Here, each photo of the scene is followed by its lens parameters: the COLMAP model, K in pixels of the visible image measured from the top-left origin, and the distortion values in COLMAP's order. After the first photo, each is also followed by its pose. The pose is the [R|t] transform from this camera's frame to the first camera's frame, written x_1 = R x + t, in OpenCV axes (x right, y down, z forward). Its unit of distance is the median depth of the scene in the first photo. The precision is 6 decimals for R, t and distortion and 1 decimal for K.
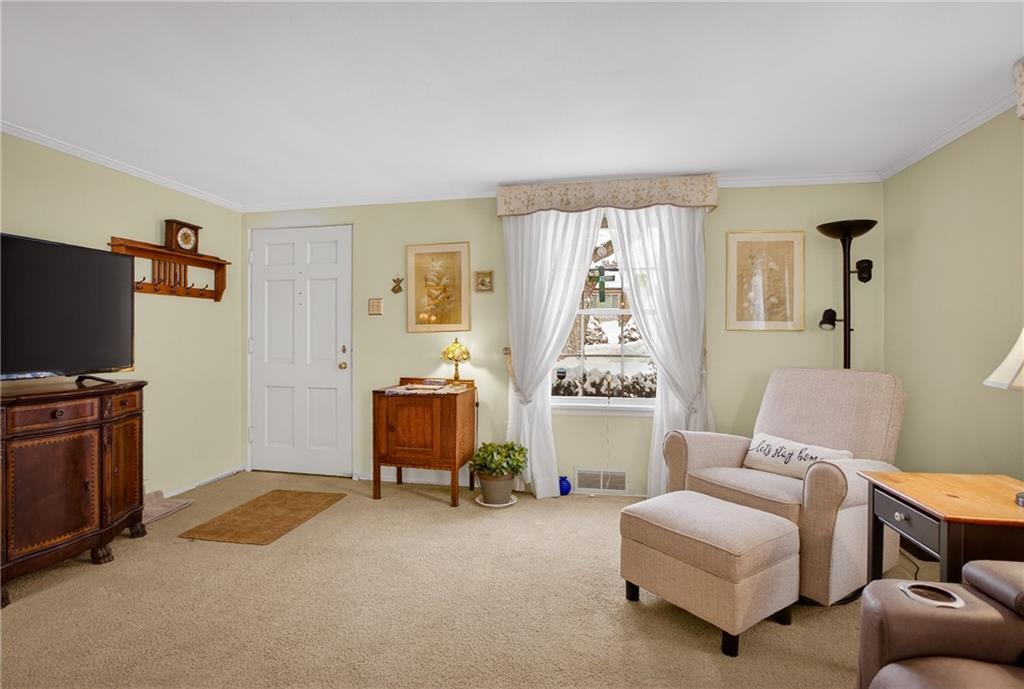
lens RADIAL K [[510.0, 0, 511.4], [0, 510.0, 336.4], [0, 0, 1]] dist [-0.031771, -0.000061]
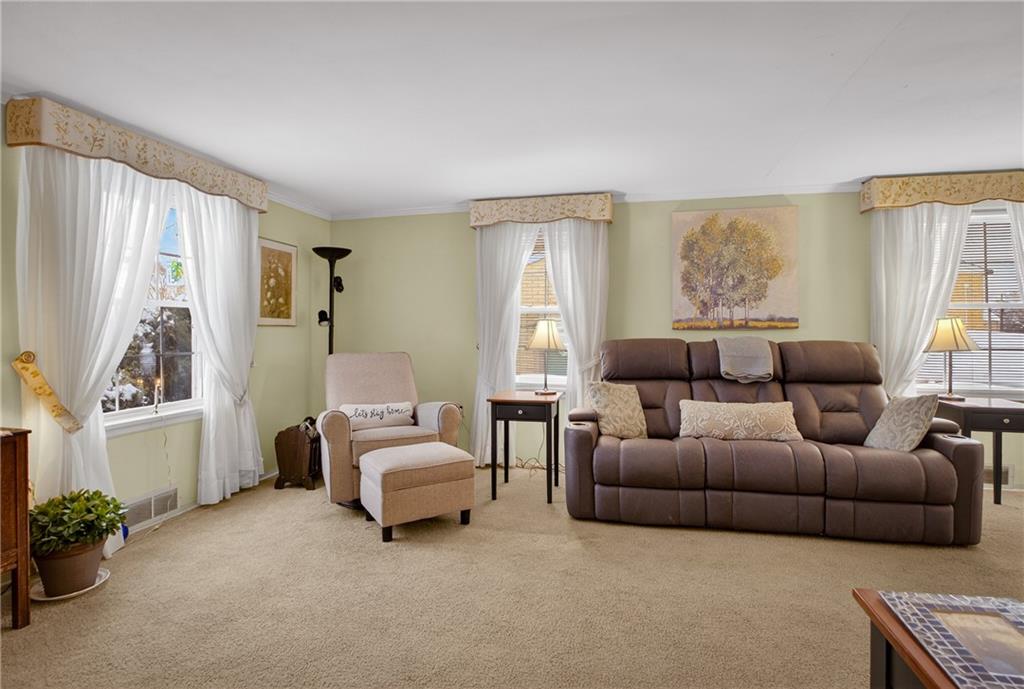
lens RADIAL K [[510.0, 0, 511.4], [0, 510.0, 336.4], [0, 0, 1]] dist [-0.031771, -0.000061]
pose [[0.055699, -0.013320, 0.998359, -0.619268], [0.006104, 0.999897, 0.013000, -0.000406], [-0.998429, 0.005369, 0.055775, 0.388271]]
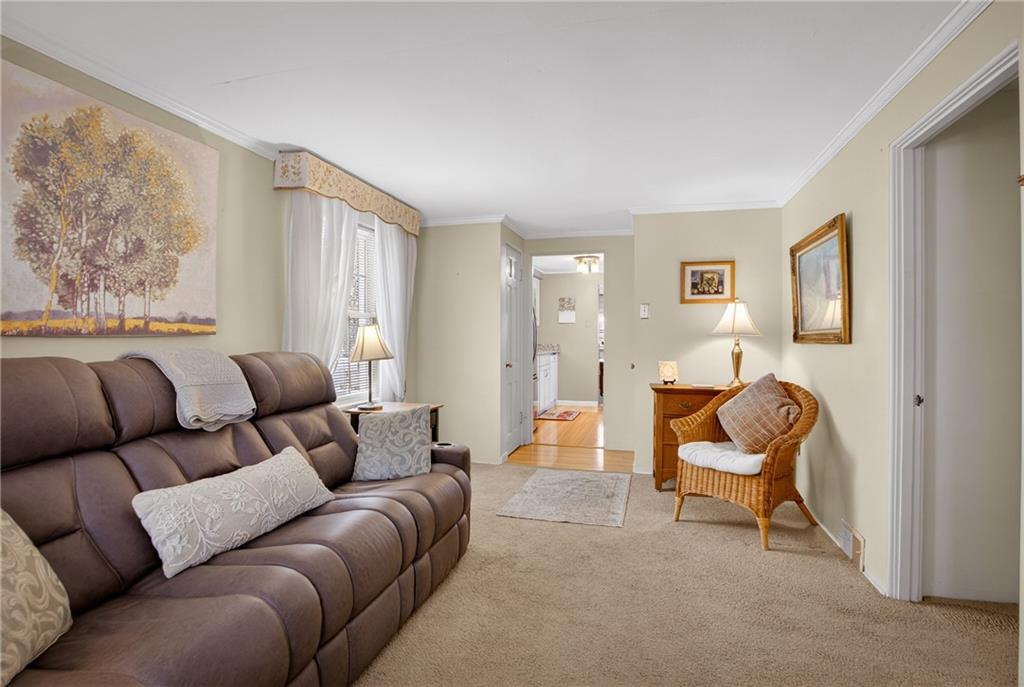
lens RADIAL K [[517.9, 0, 515.4], [0, 517.9, 337.9], [0, 0, 1]] dist [-0.004522, 0.000667]
pose [[-0.997266, -0.007086, 0.073556, 0.003449], [-0.006573, 0.999952, 0.007213, -0.003445], [-0.073604, 0.006710, -0.997265, 0.534761]]
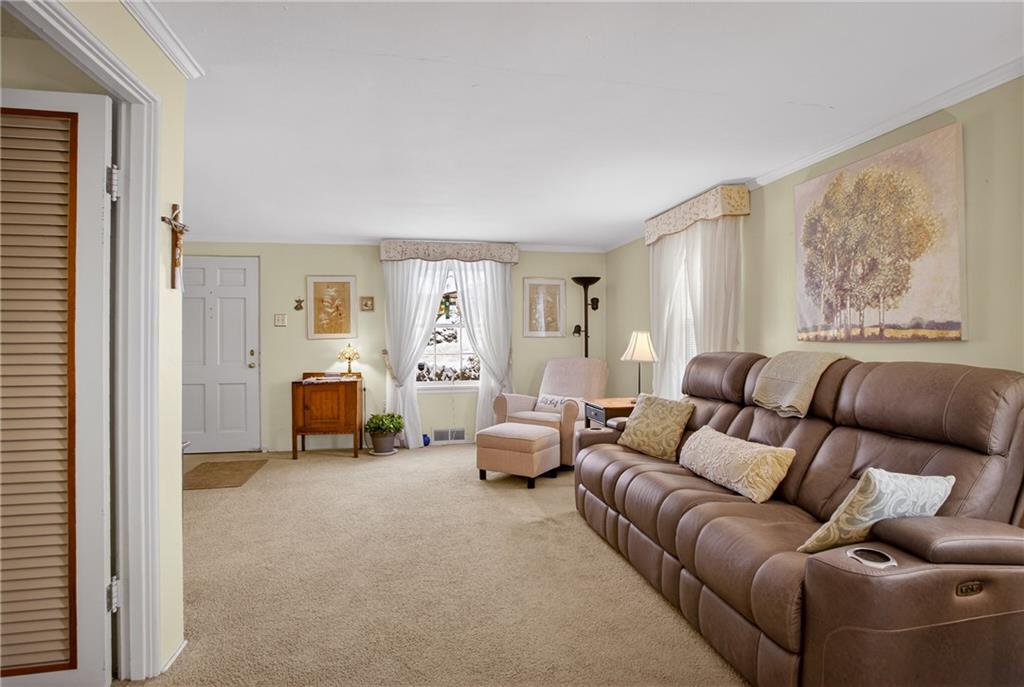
lens RADIAL K [[502.4, 0, 512.0], [0, 502.4, 343.5], [0, 0, 1]] dist [-0.002457, 0.000012]
pose [[0.923032, -0.010209, 0.384587, -0.240006], [0.007366, 0.999934, 0.008864, -0.005854], [-0.384652, -0.005348, 0.923046, -0.496716]]
